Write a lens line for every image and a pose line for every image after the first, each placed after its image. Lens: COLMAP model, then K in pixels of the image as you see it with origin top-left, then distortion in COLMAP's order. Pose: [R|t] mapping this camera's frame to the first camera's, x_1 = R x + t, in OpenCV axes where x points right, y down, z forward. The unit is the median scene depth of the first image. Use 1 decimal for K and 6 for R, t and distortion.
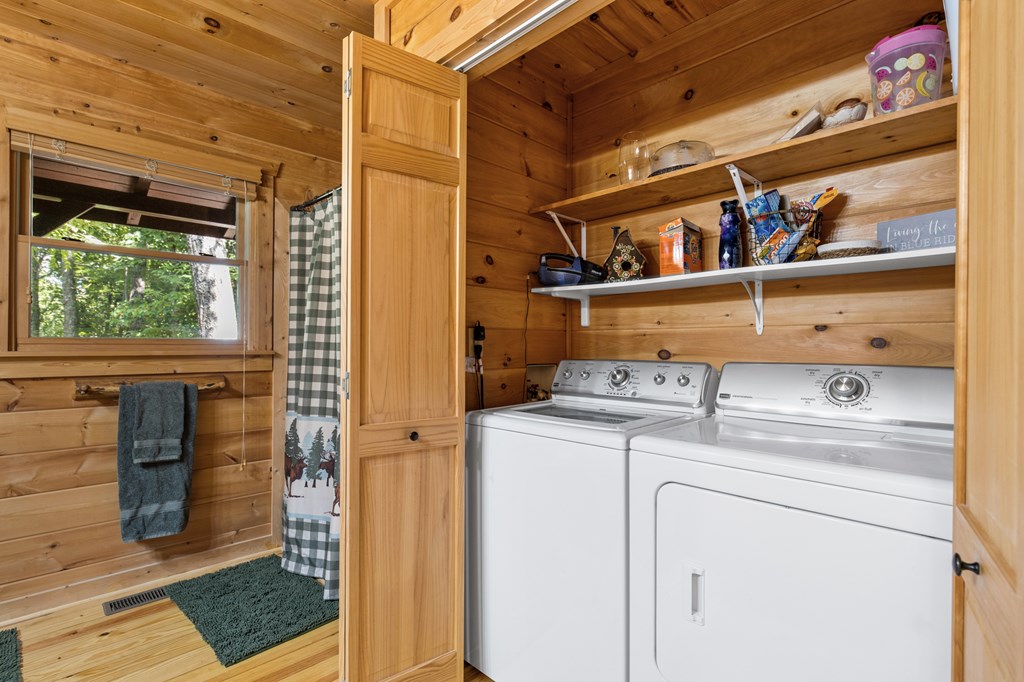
lens RADIAL K [[471.9, 0, 506.6], [0, 471.9, 344.7], [0, 0, 1]] dist [-0.006881, 0.000061]
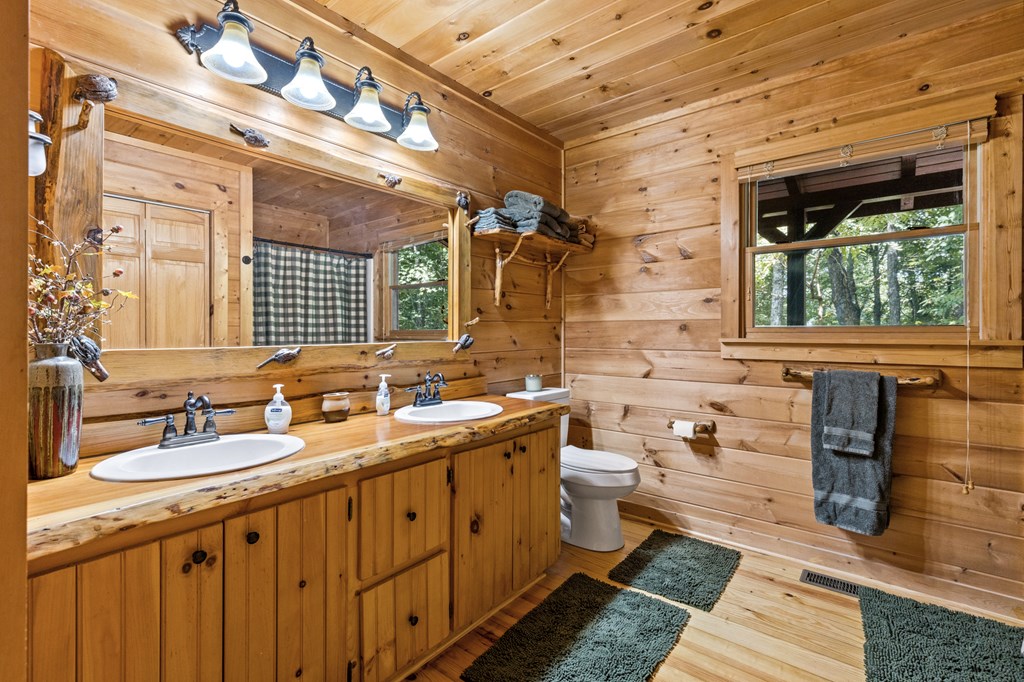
lens RADIAL K [[460.3, 0, 513.6], [0, 460.3, 331.8], [0, 0, 1]] dist [0.001208, 0.000068]
pose [[0.123379, -0.005089, -0.992347, 0.120278], [0.002084, 0.999986, -0.004869, 0.001513], [0.992357, -0.001467, 0.123387, 0.188372]]
